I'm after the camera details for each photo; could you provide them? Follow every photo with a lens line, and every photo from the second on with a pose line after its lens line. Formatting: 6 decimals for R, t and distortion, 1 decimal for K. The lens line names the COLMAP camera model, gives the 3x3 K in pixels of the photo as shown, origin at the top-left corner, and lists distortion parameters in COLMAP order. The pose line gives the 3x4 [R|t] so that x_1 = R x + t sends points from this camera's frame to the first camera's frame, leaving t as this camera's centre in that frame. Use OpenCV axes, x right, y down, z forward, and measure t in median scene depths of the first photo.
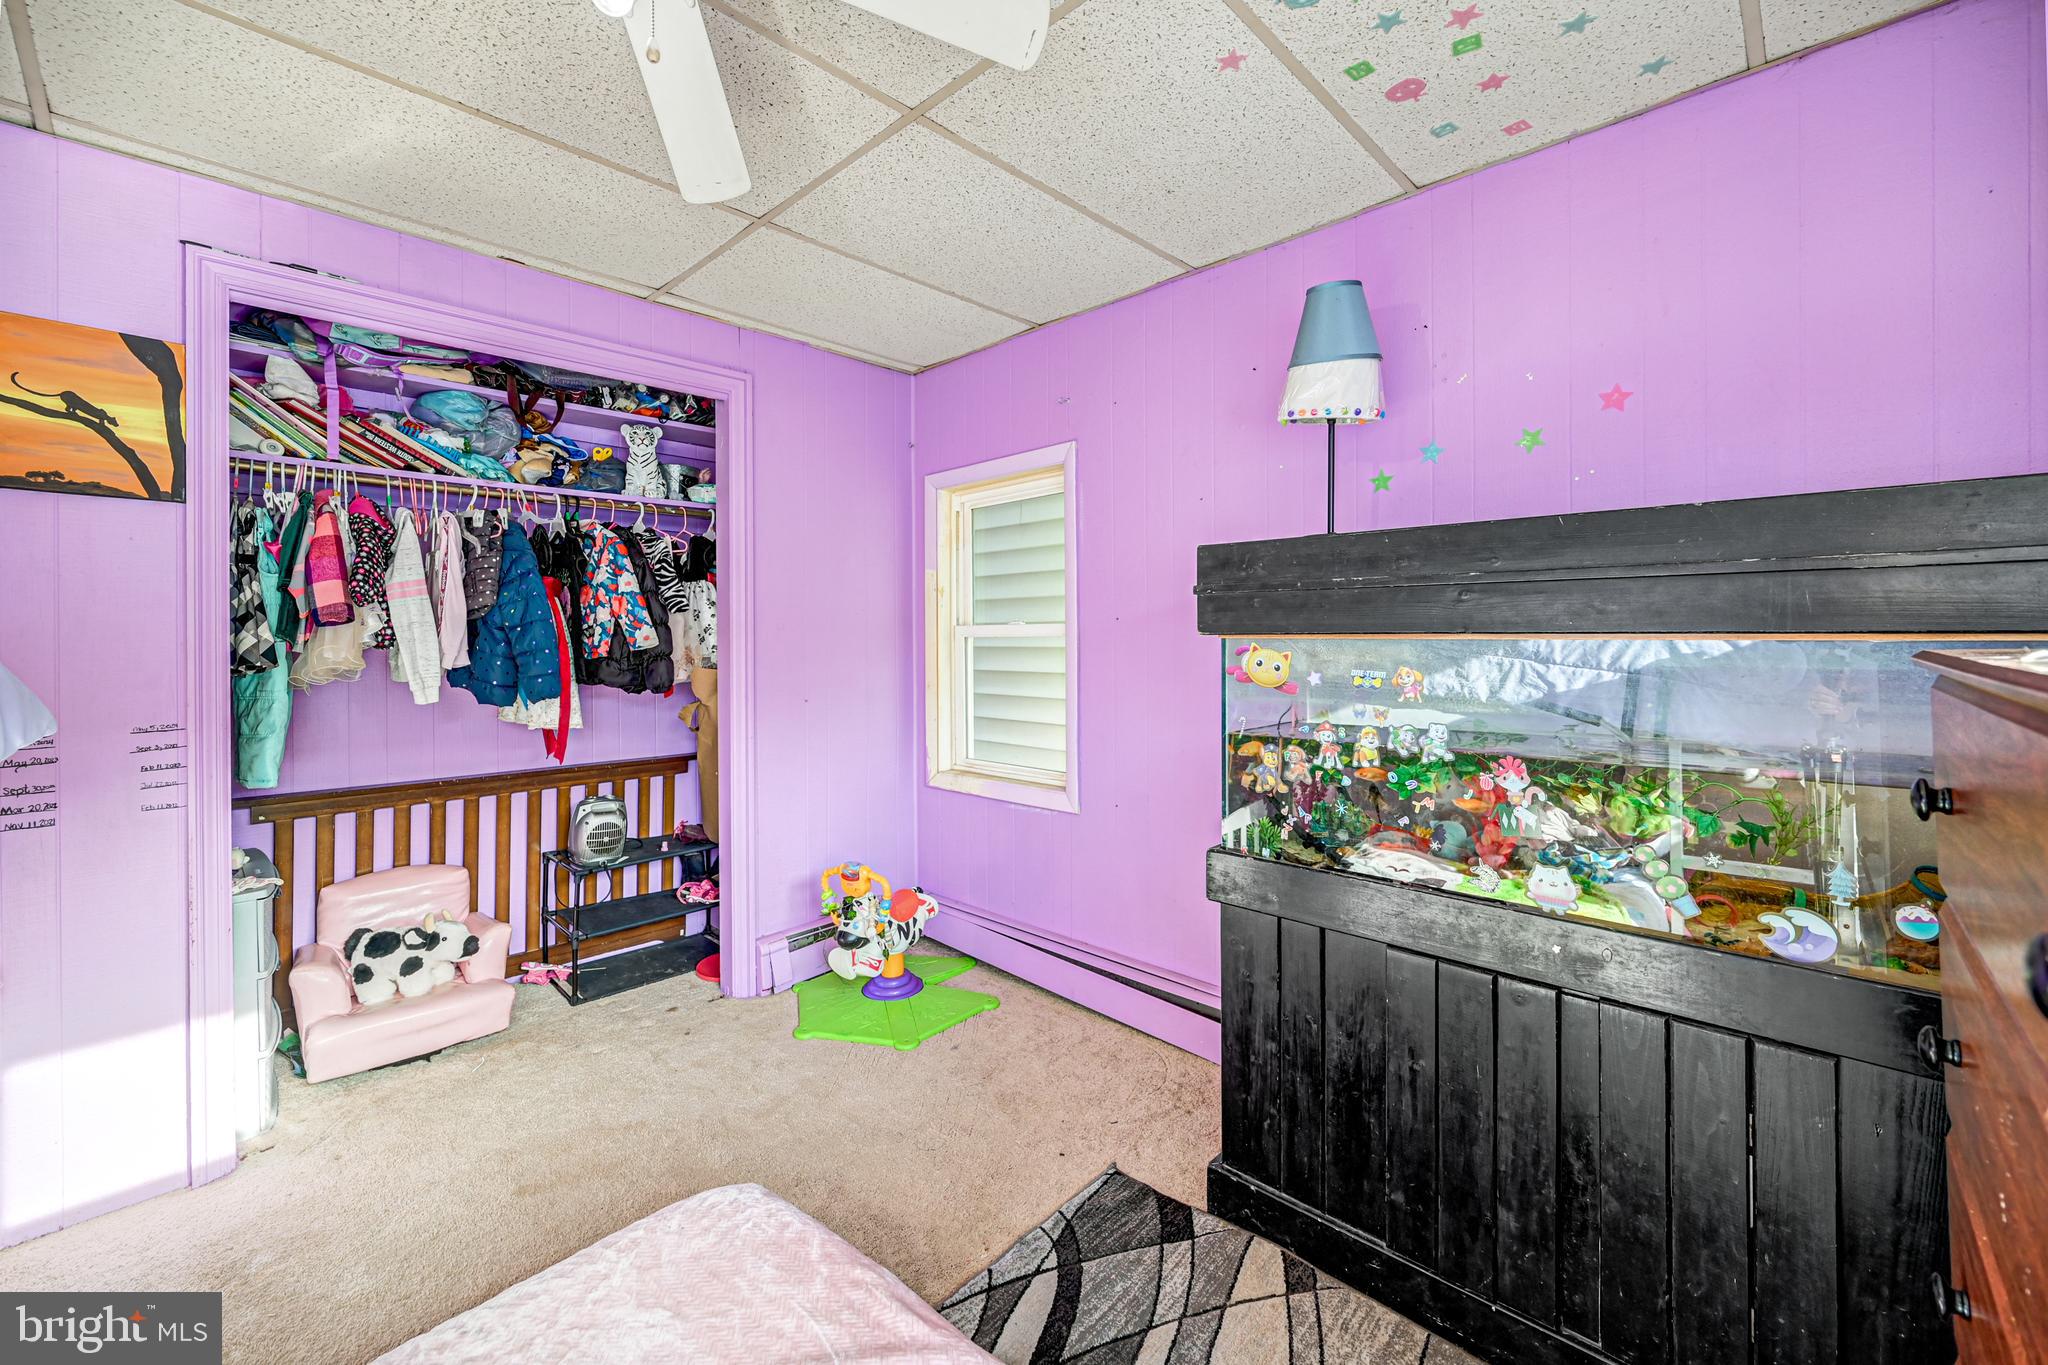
lens RADIAL K [[843.2, 0, 1022.7], [0, 843.2, 641.9], [0, 0, 1]] dist [0.000054, 0.000073]
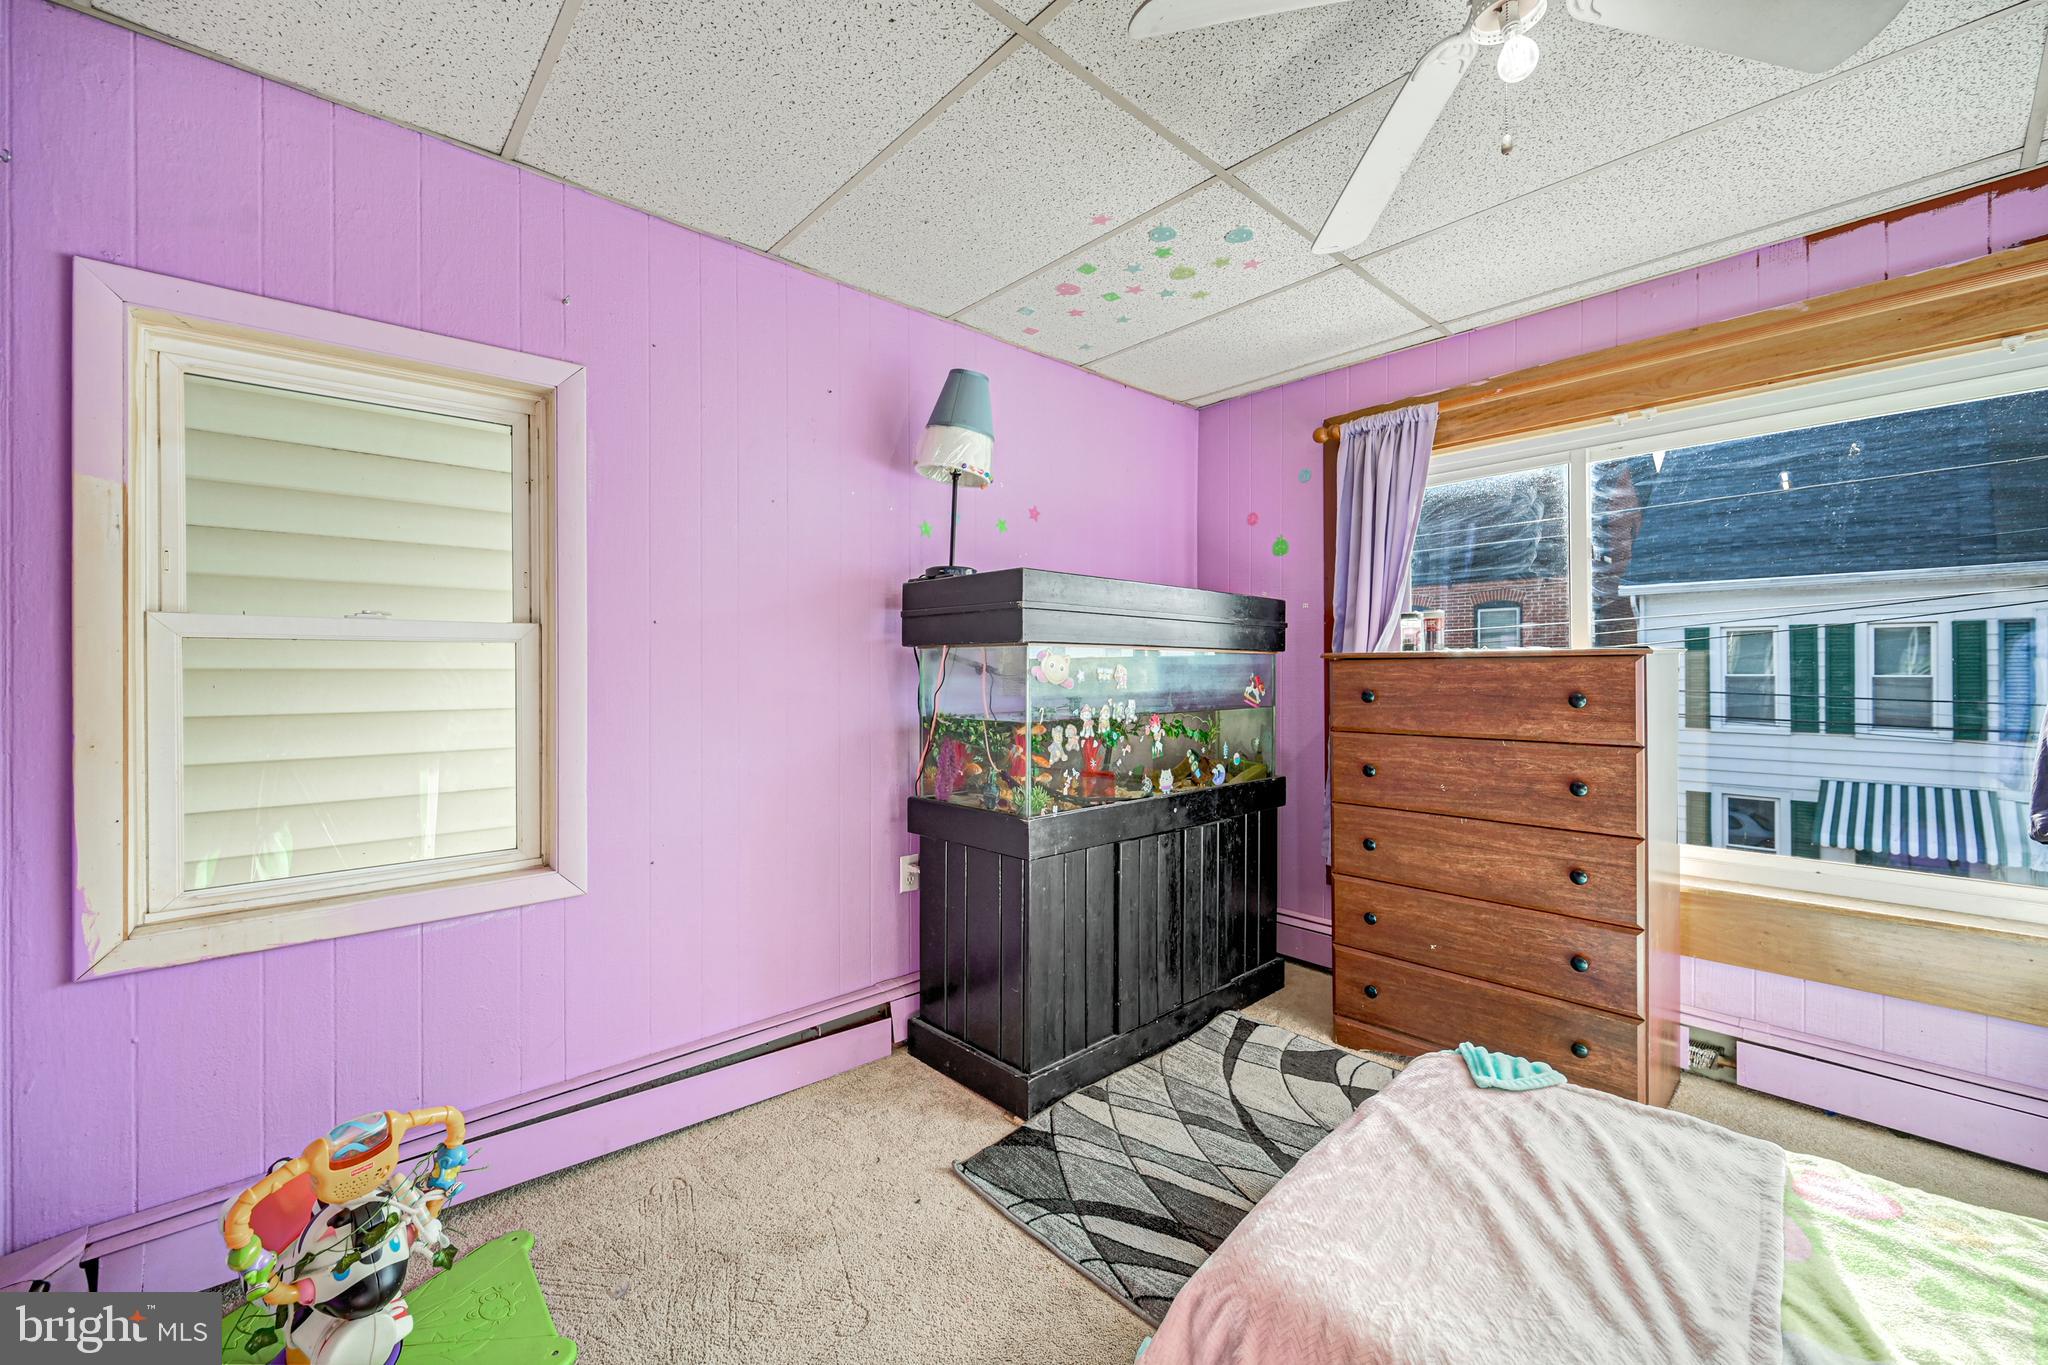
lens RADIAL K [[818.4, 0, 1029.9], [0, 818.4, 669.8], [0, 0, 1]] dist [-0.002117, 0.000208]
pose [[0.039402, 0.001797, 0.999222, -1.020014], [0.006386, 0.999978, -0.002051, 0.035212], [-0.999203, 0.006462, 0.039389, 1.013324]]
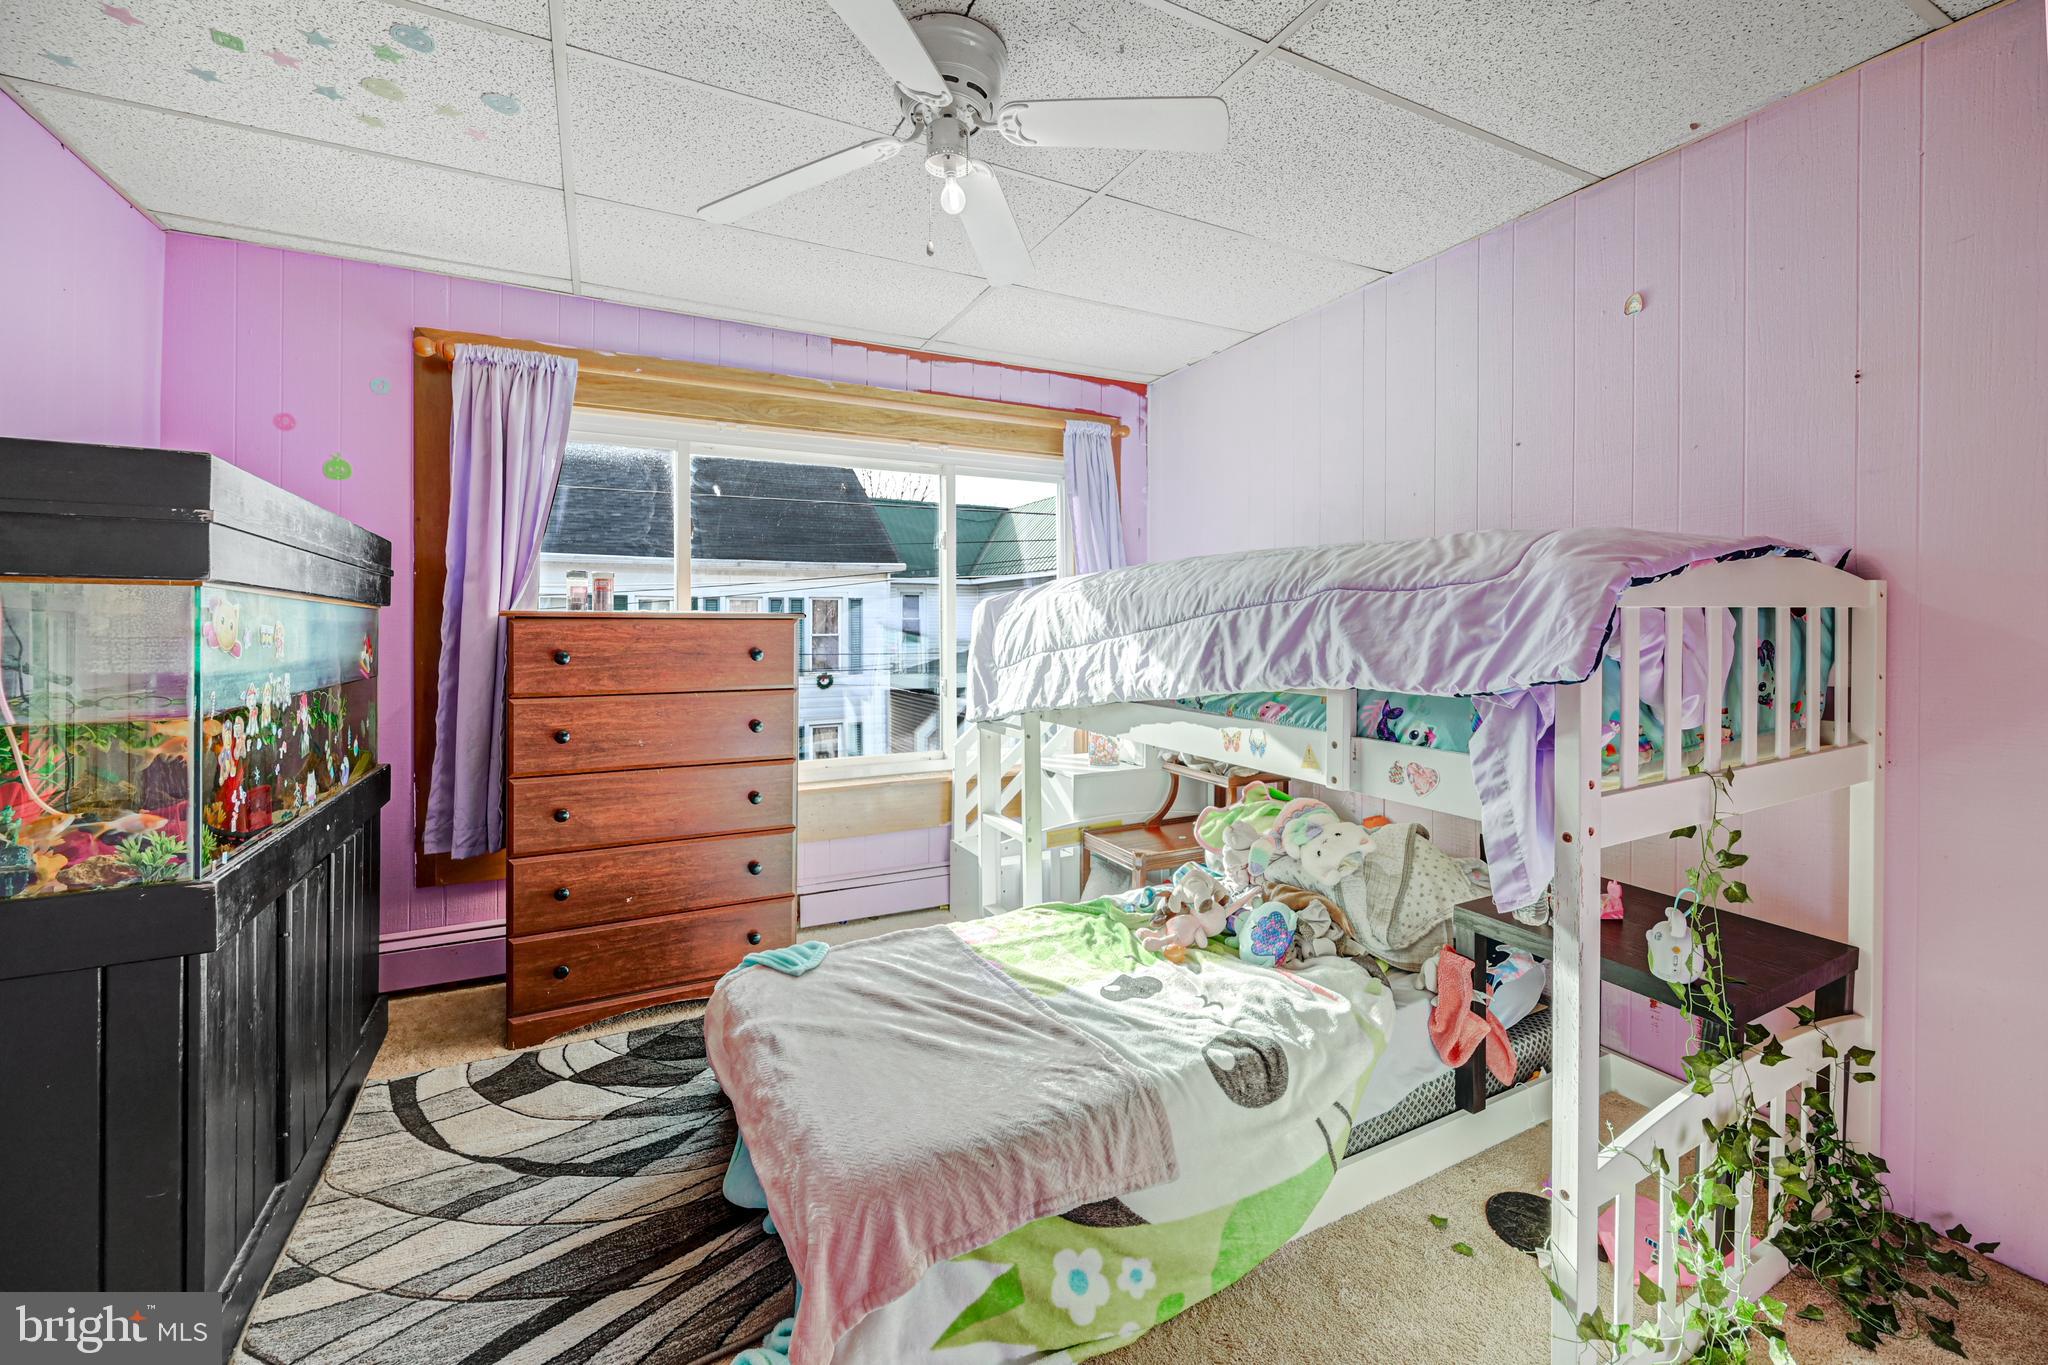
lens RADIAL K [[822.8, 0, 1022.9], [0, 822.8, 629.7], [0, 0, 1]] dist [-0.002404, -0.000385]
pose [[-0.952638, 0.000260, 0.304105, -0.687717], [0.001370, 0.999993, 0.003435, 0.032733], [-0.304102, 0.003689, -0.952632, 1.550167]]
